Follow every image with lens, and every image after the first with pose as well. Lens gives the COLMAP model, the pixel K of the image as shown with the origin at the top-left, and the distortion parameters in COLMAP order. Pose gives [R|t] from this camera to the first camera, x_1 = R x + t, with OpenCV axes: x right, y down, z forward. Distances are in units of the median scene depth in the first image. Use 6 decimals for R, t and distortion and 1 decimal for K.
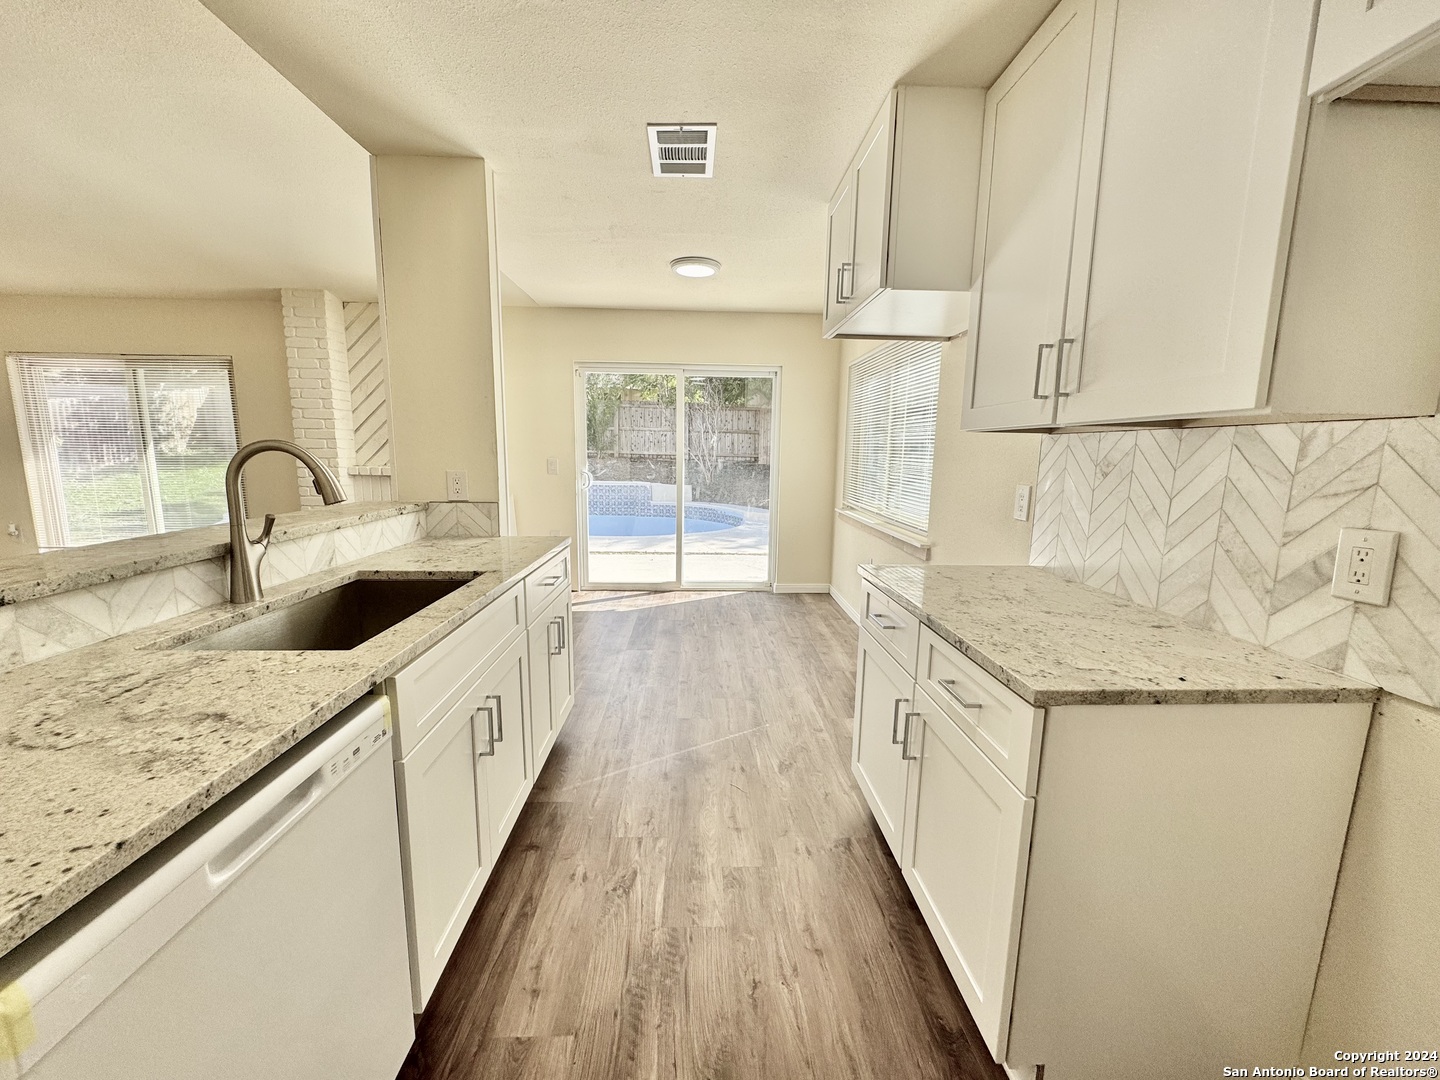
lens RADIAL K [[572.3, 0, 719.7], [0, 572.3, 542.3], [0, 0, 1]] dist [-0.002974, 0.000627]
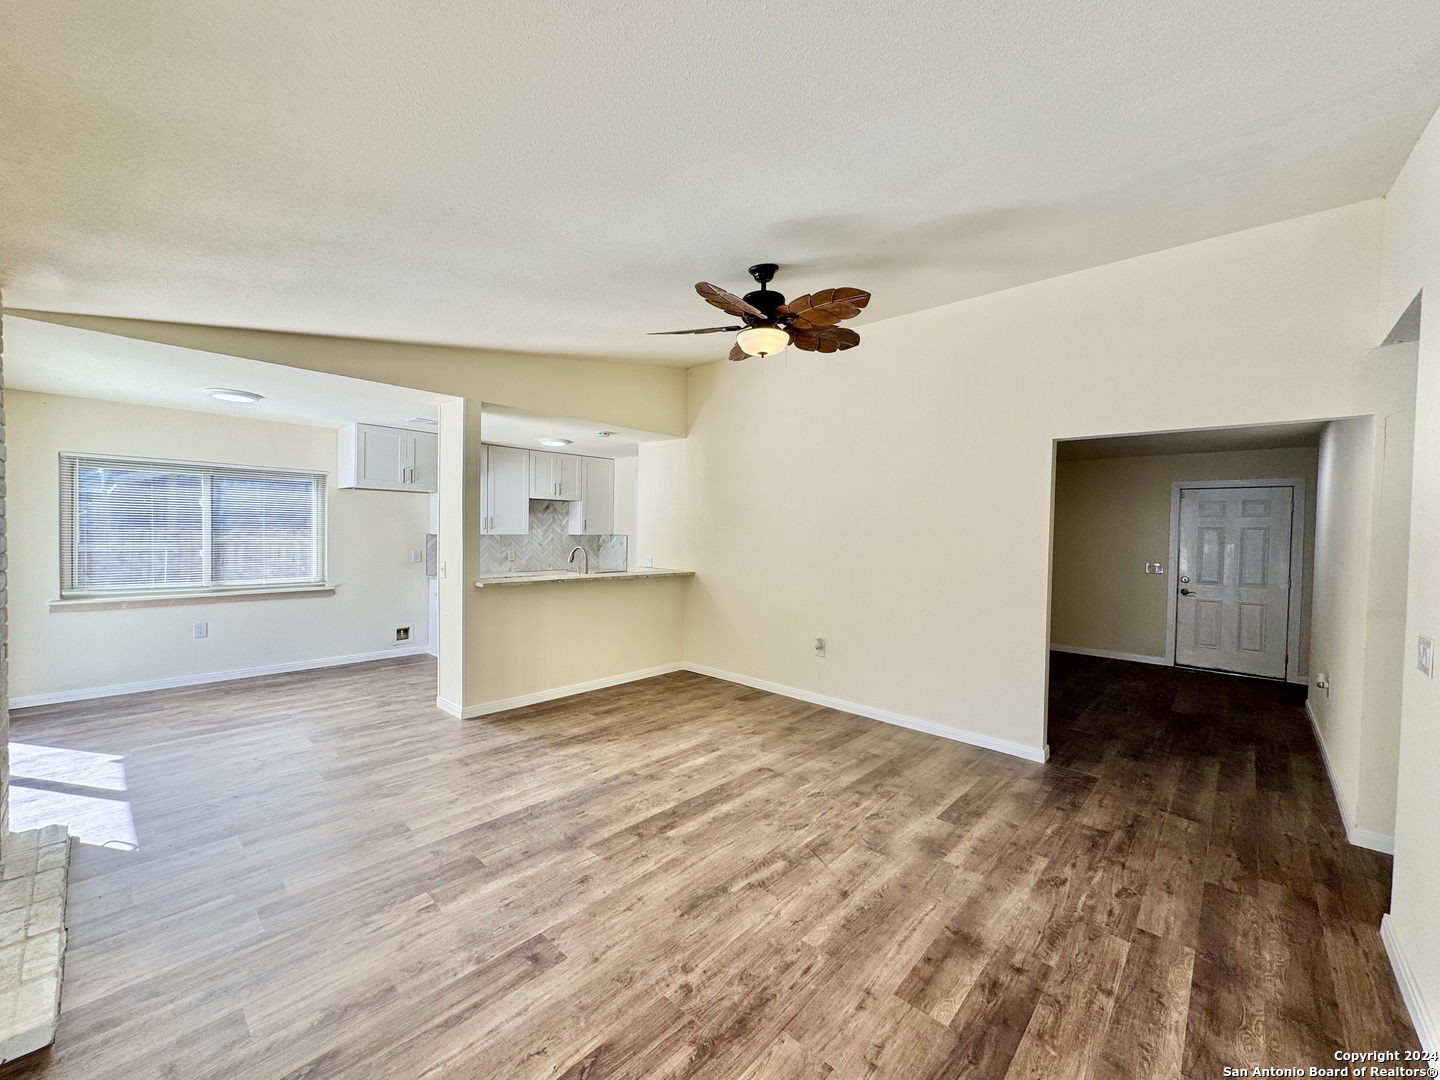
lens RADIAL K [[572.3, 0, 723.2], [0, 572.3, 544.9], [0, 0, 1]] dist [-0.002974, 0.000627]
pose [[-0.709608, -0.049548, 0.702852, -3.141696], [0.082480, 0.984825, 0.152699, -0.523820], [-0.699752, 0.166328, -0.694753, 2.254376]]
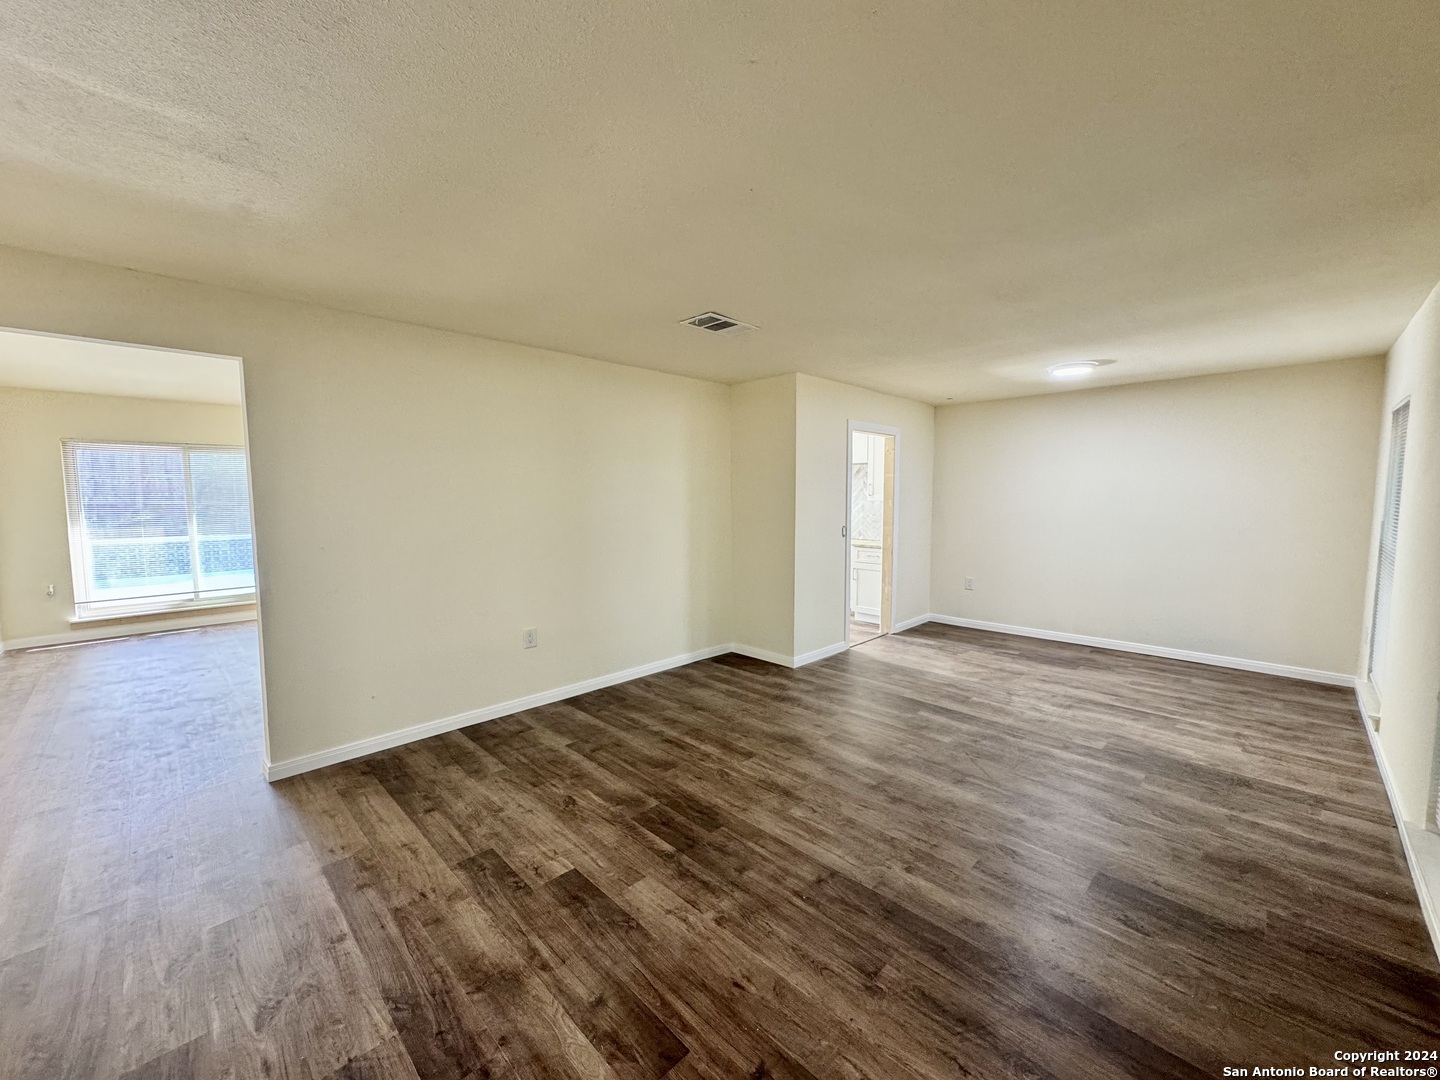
lens RADIAL K [[572.3, 0, 722.0], [0, 572.3, 543.6], [0, 0, 1]] dist [-0.002974, 0.000627]
pose [[0.727036, -0.079263, 0.682009, -2.691386], [0.122117, 0.992405, -0.014842, 0.176554], [-0.675652, 0.094076, 0.731193, -1.990993]]
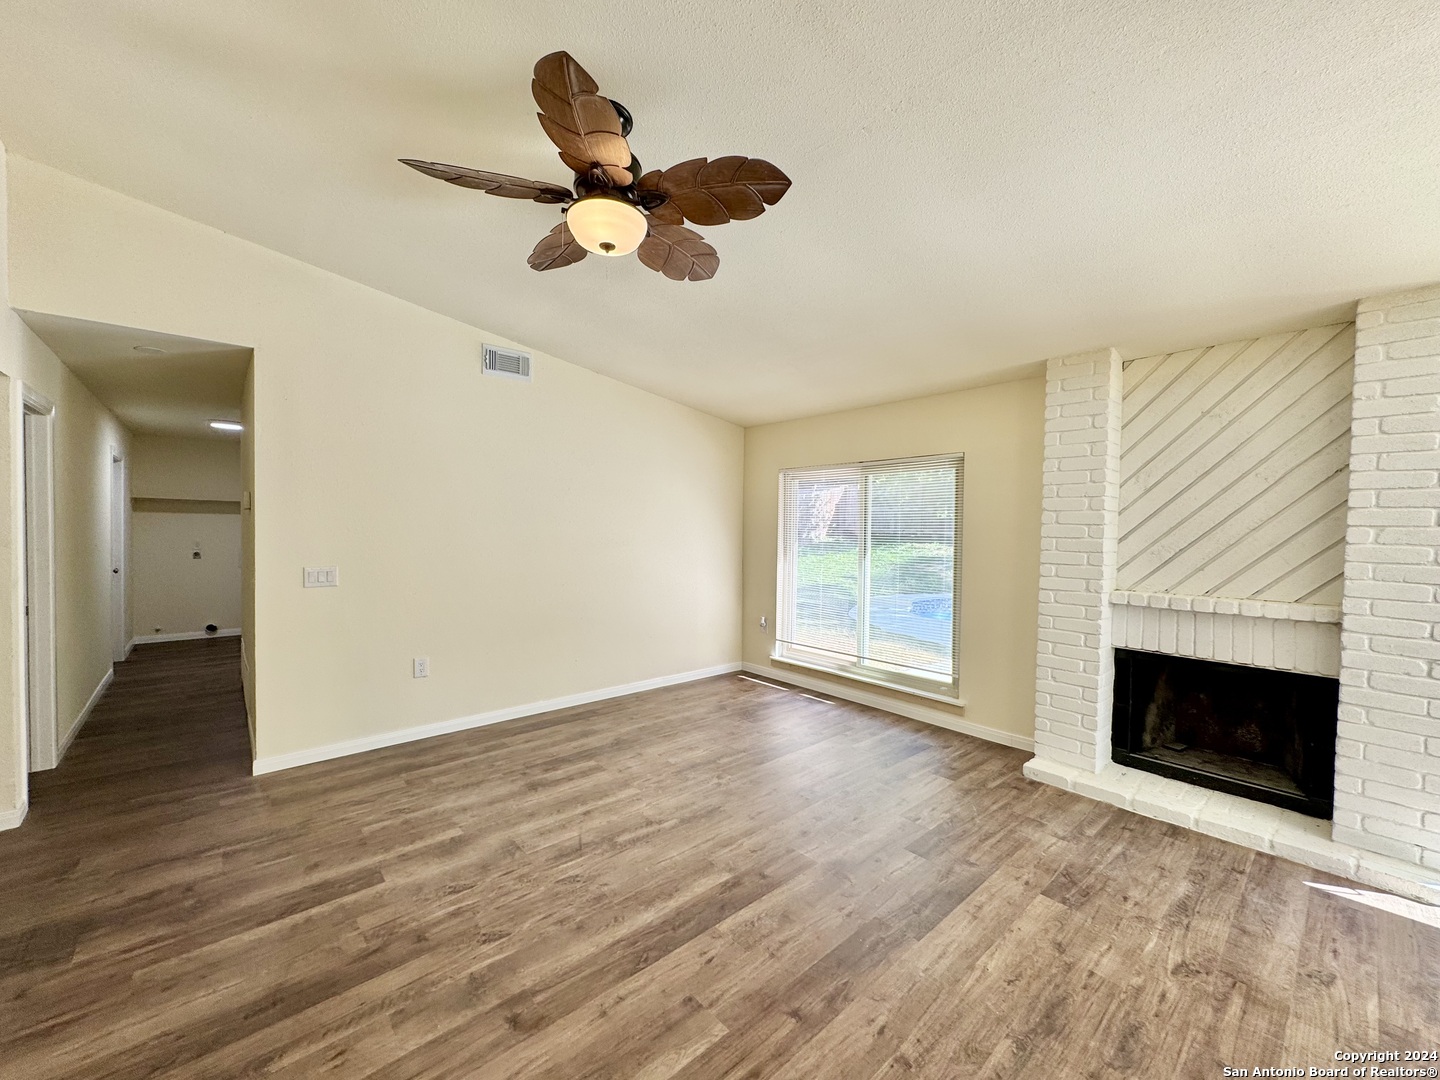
lens RADIAL K [[572.3, 0, 722.0], [0, 572.3, 542.4], [0, 0, 1]] dist [-0.002974, 0.000627]
pose [[0.630098, 0.016179, -0.776347, -1.052043], [-0.126776, 0.988512, -0.082293, -0.191016], [0.766097, 0.150275, 0.624911, 0.513227]]
